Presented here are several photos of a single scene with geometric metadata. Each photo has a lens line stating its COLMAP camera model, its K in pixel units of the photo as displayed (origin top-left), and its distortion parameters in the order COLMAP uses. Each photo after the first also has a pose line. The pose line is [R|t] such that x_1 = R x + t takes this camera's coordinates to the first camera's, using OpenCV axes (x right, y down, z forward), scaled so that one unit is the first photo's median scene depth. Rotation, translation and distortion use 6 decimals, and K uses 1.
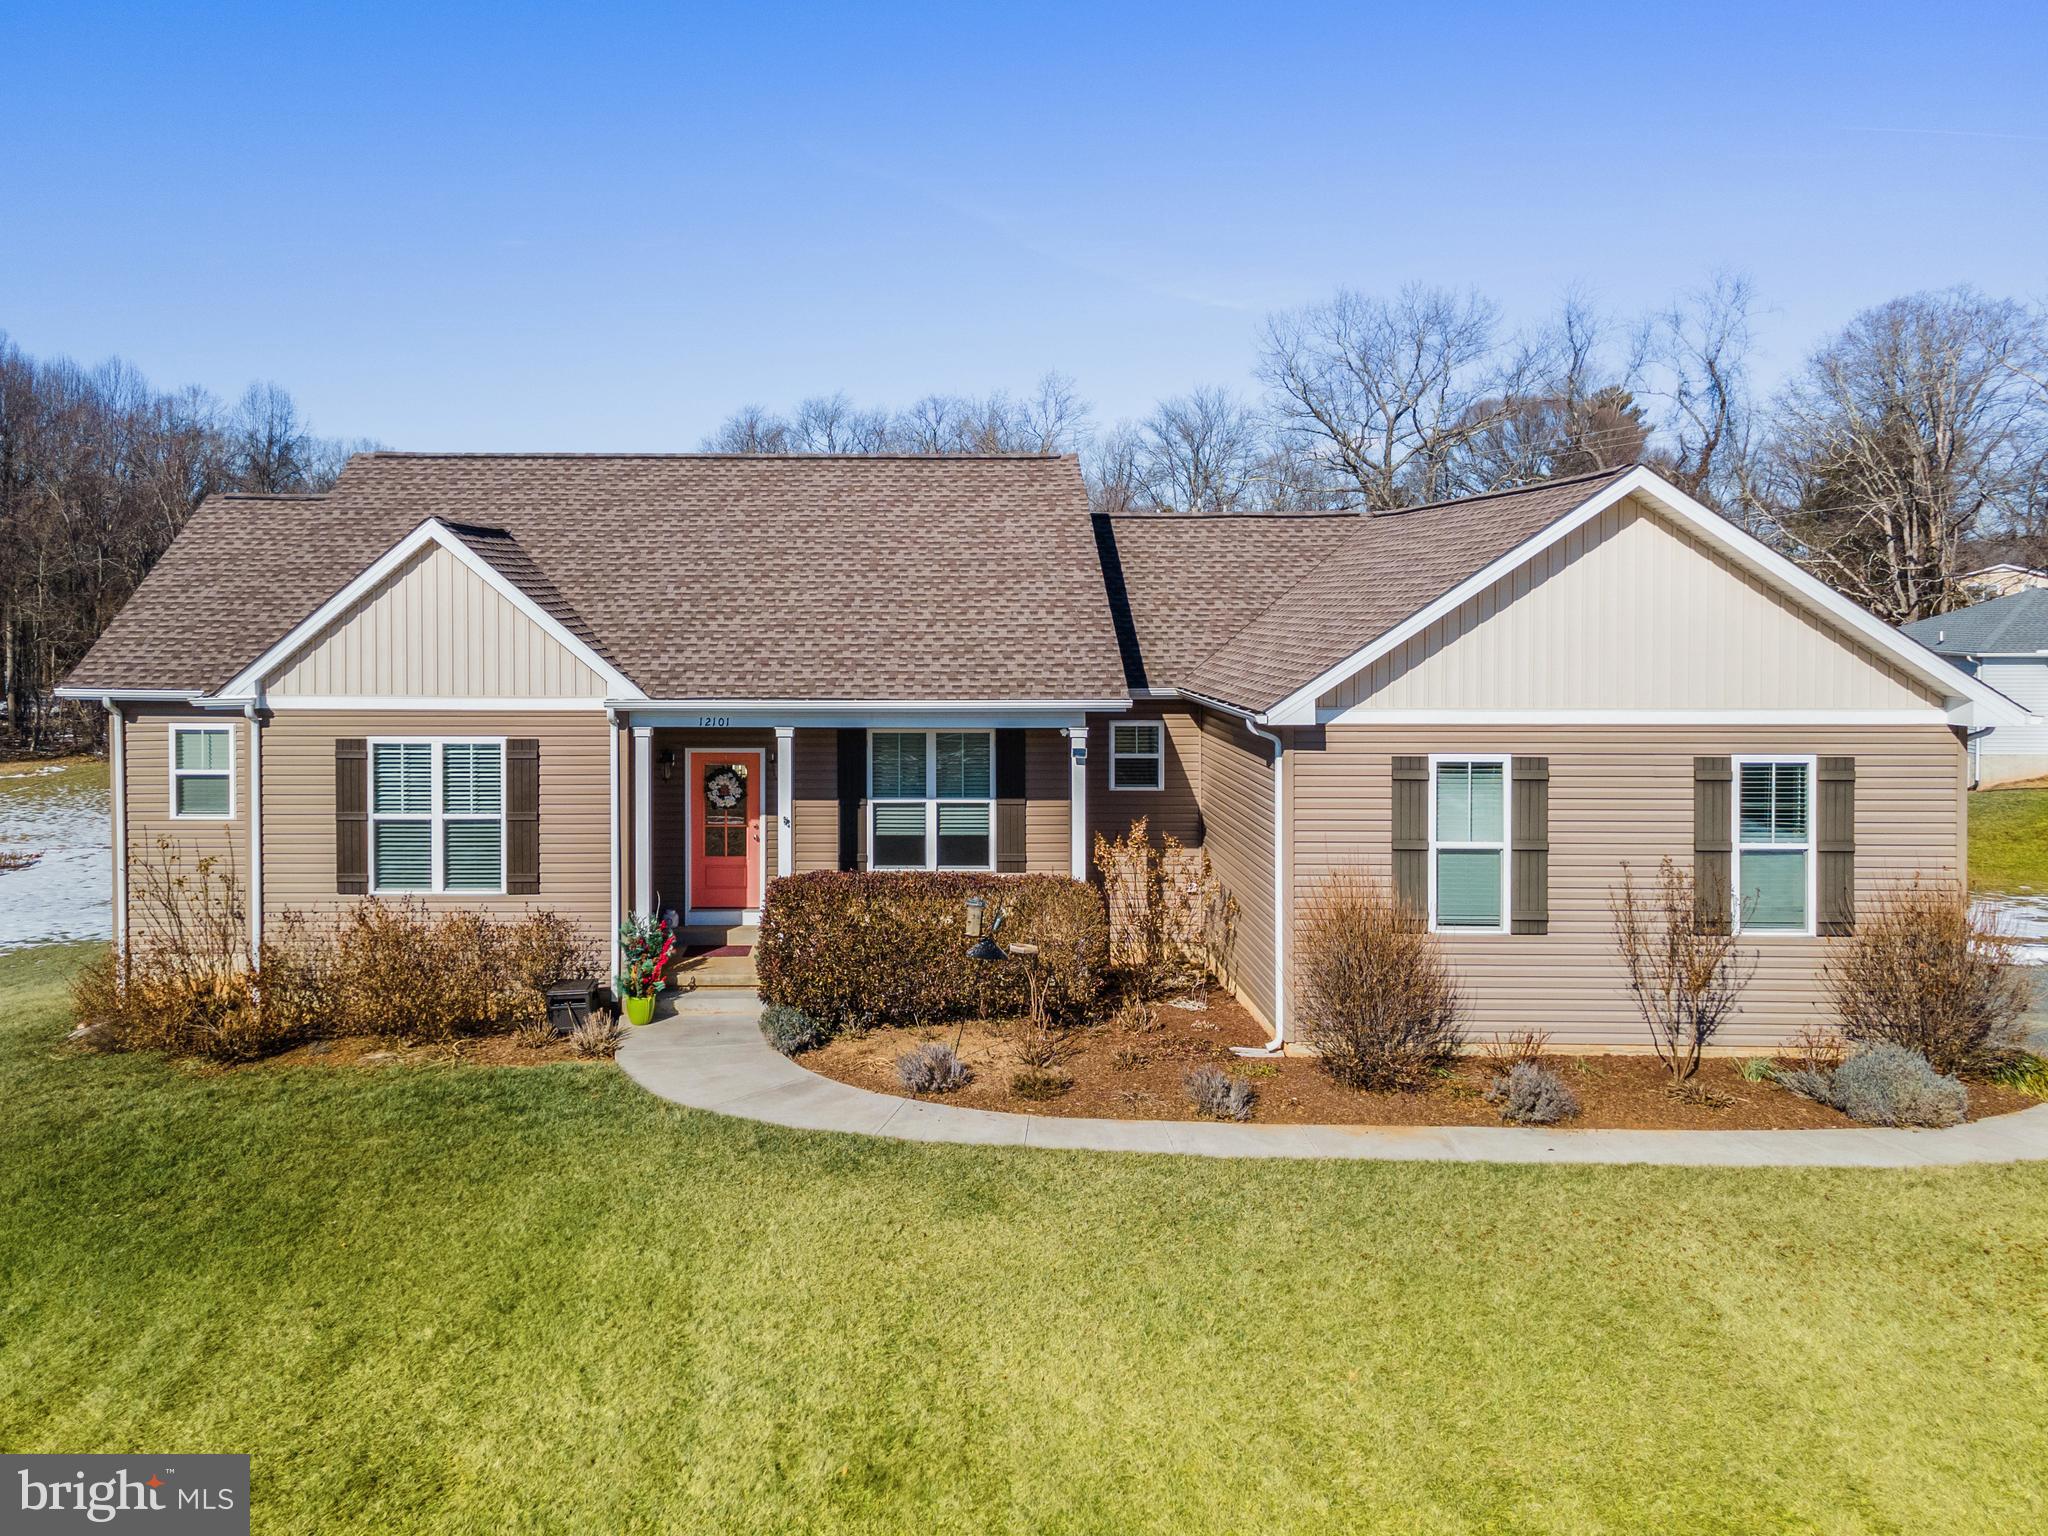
lens RADIAL K [[1423.0, 0, 1243.3], [0, 1423.0, 765.6], [0, 0, 1]] dist [0.035096, 0.002670]
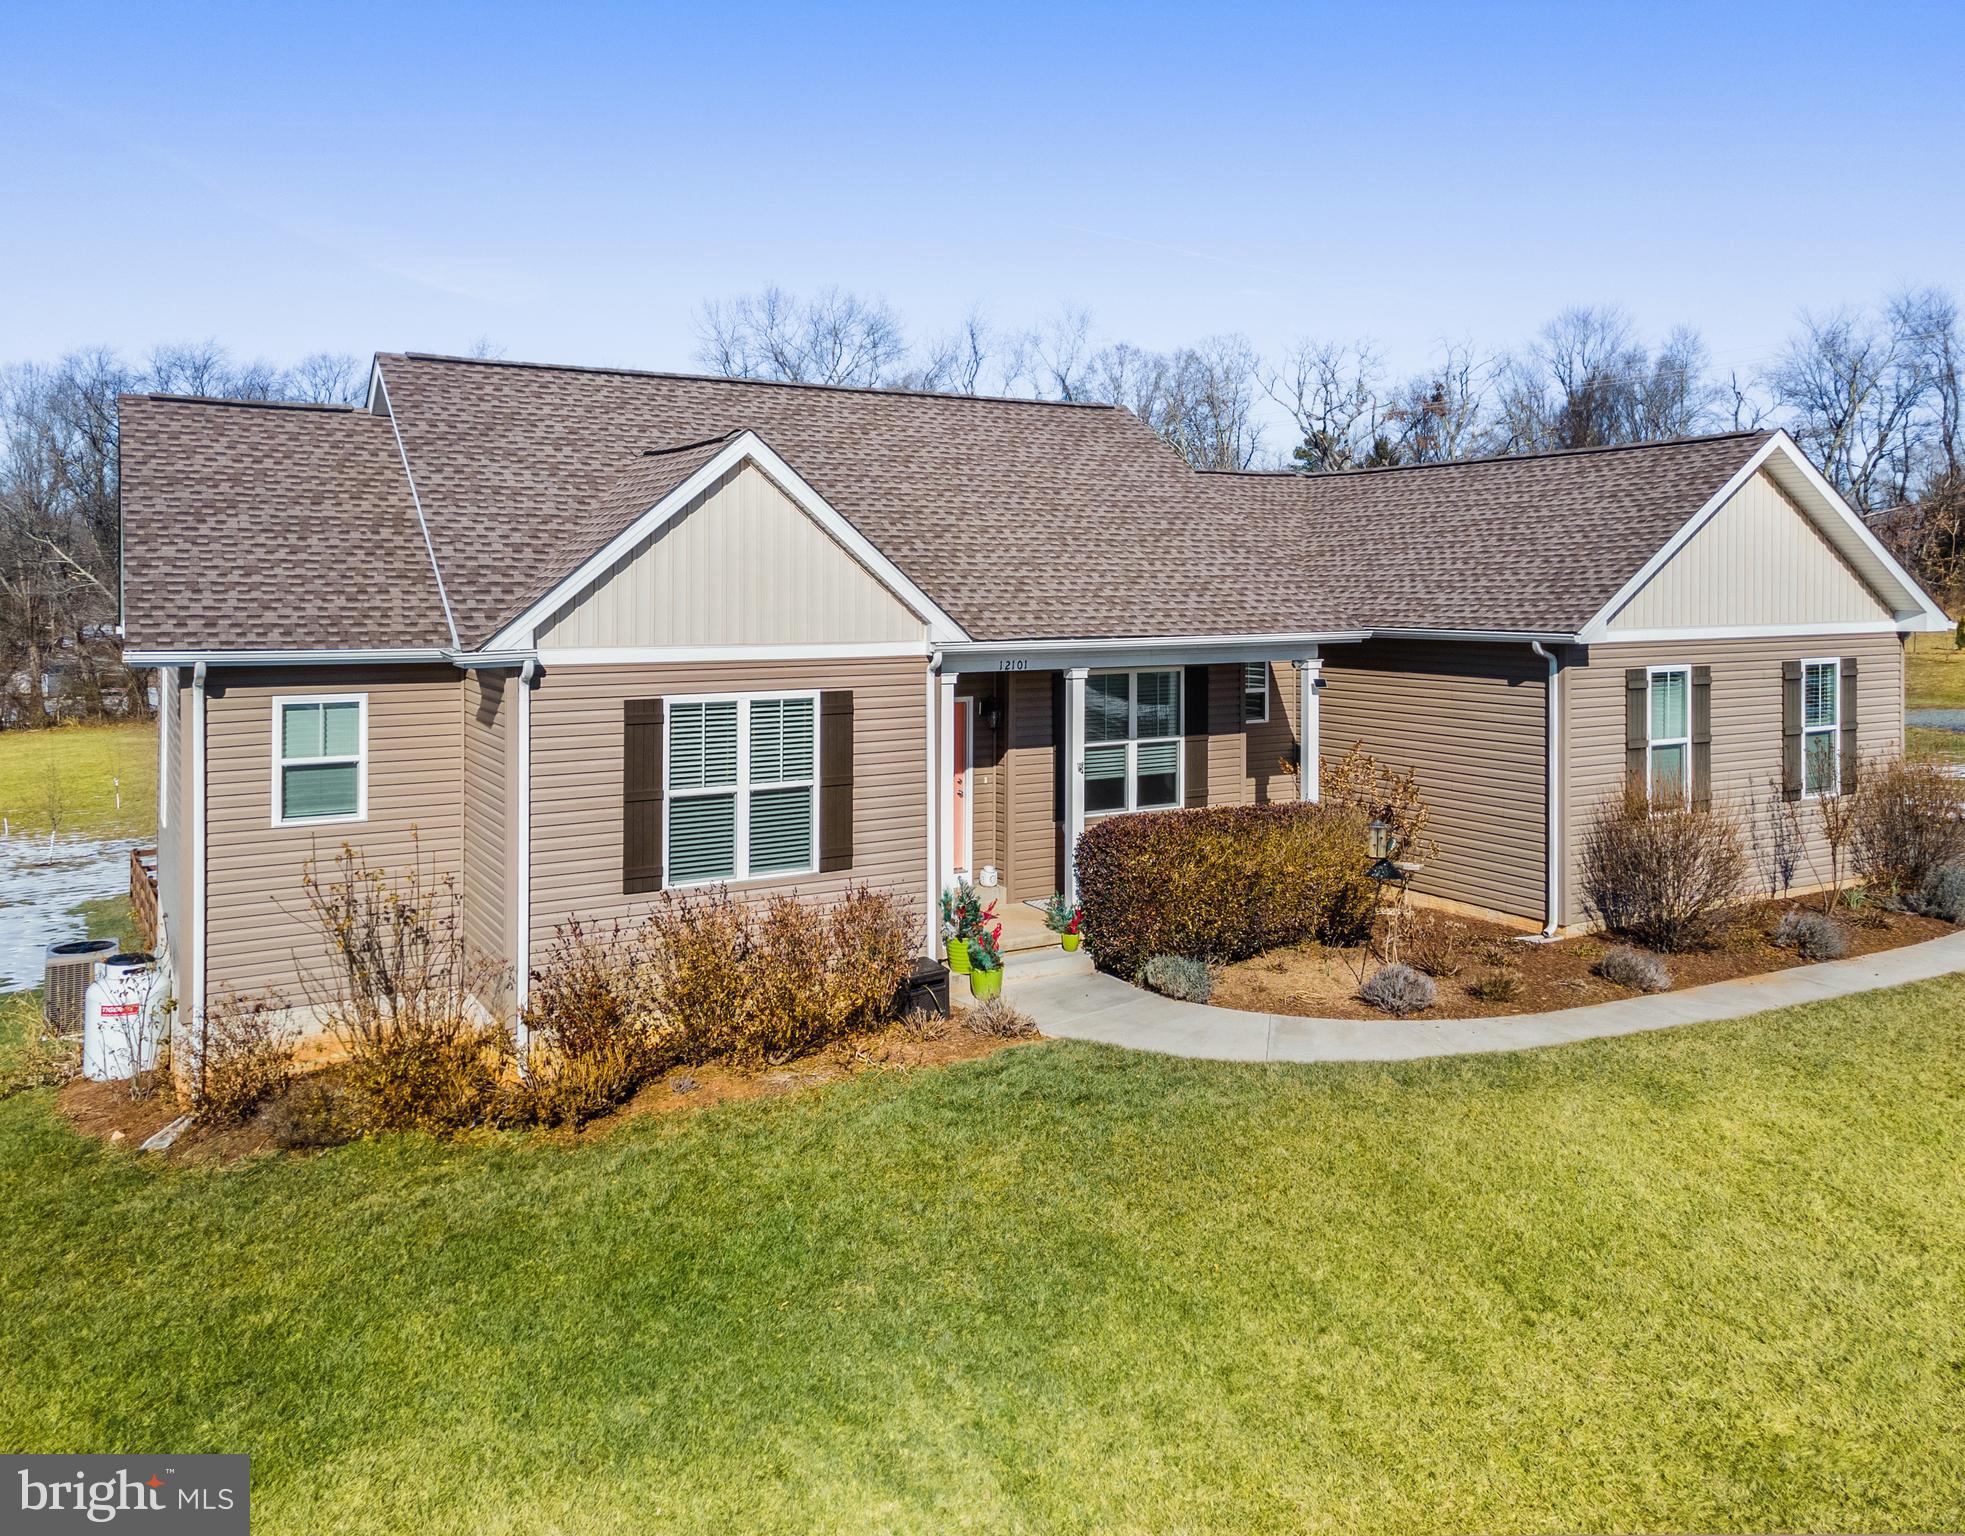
lens RADIAL K [[1280.4, 0, 863.7], [0, 1280.4, 740.0], [0, 0, 1]] dist [0.008567, 0.023547]
pose [[0.890885, -0.055861, 0.450781, -0.823990], [0.058632, 0.998249, 0.007828, 0.005937], [-0.450429, 0.019456, 0.892600, 0.300843]]
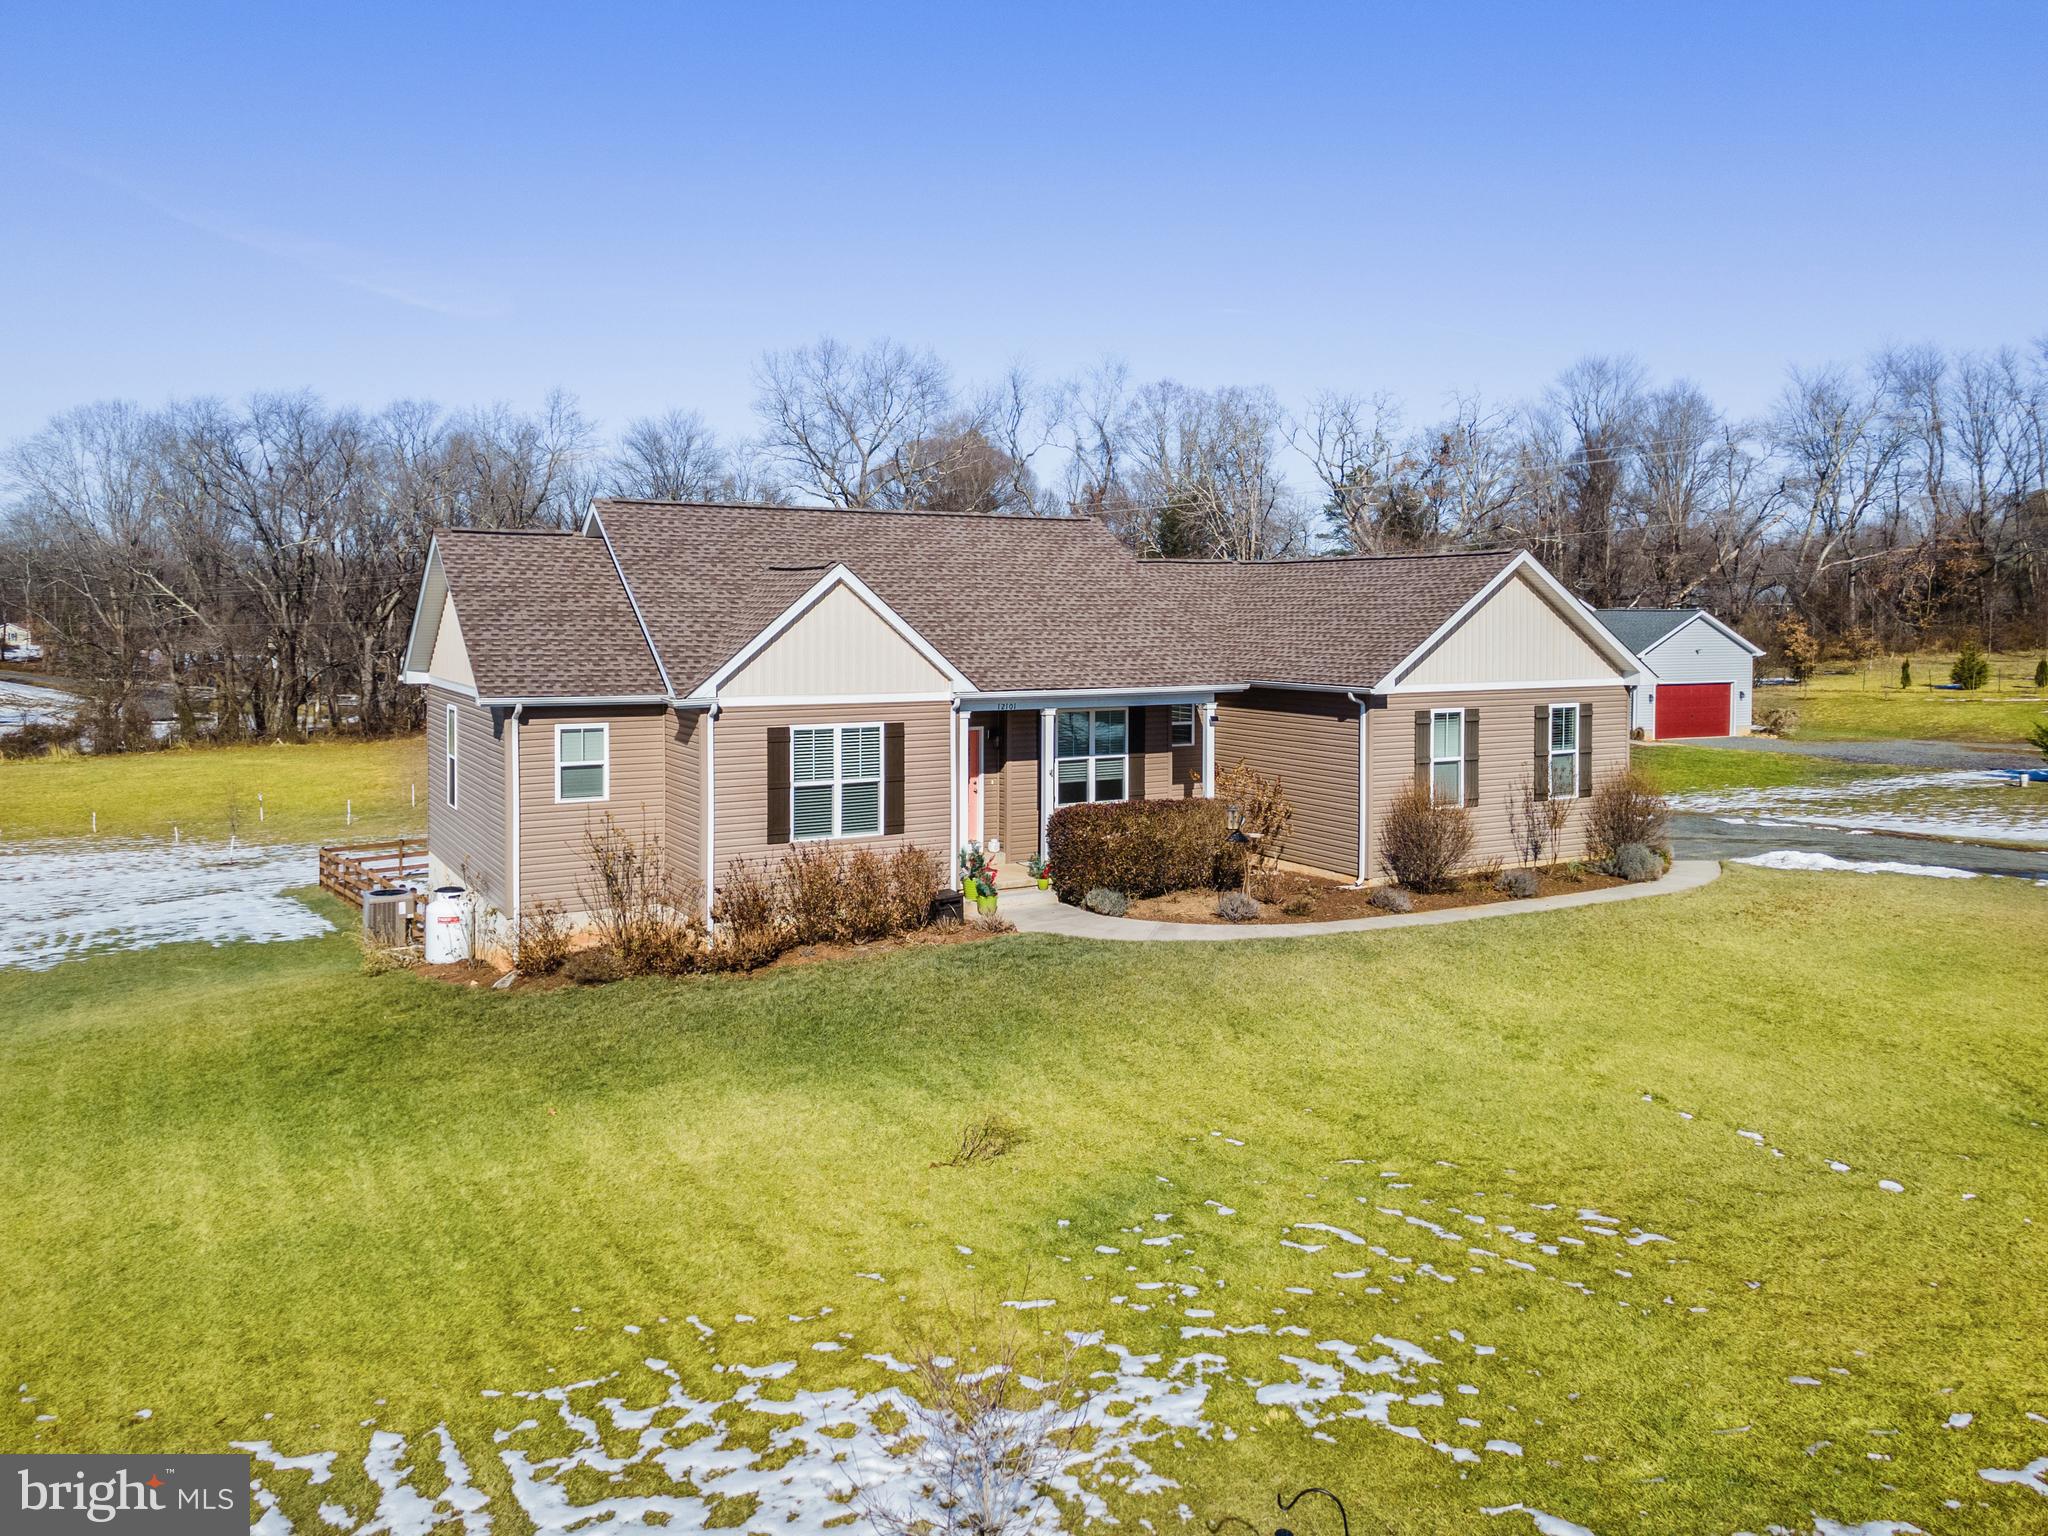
lens RADIAL K [[1458.1, 0, 990.0], [0, 1458.1, 898.1], [0, 0, 1]] dist [0.000819, 0.003538]
pose [[0.866971, -0.094217, 0.489371, -1.115417], [0.054471, 0.993998, 0.094869, 0.021467], [-0.495373, -0.055592, 0.866900, -0.283037]]
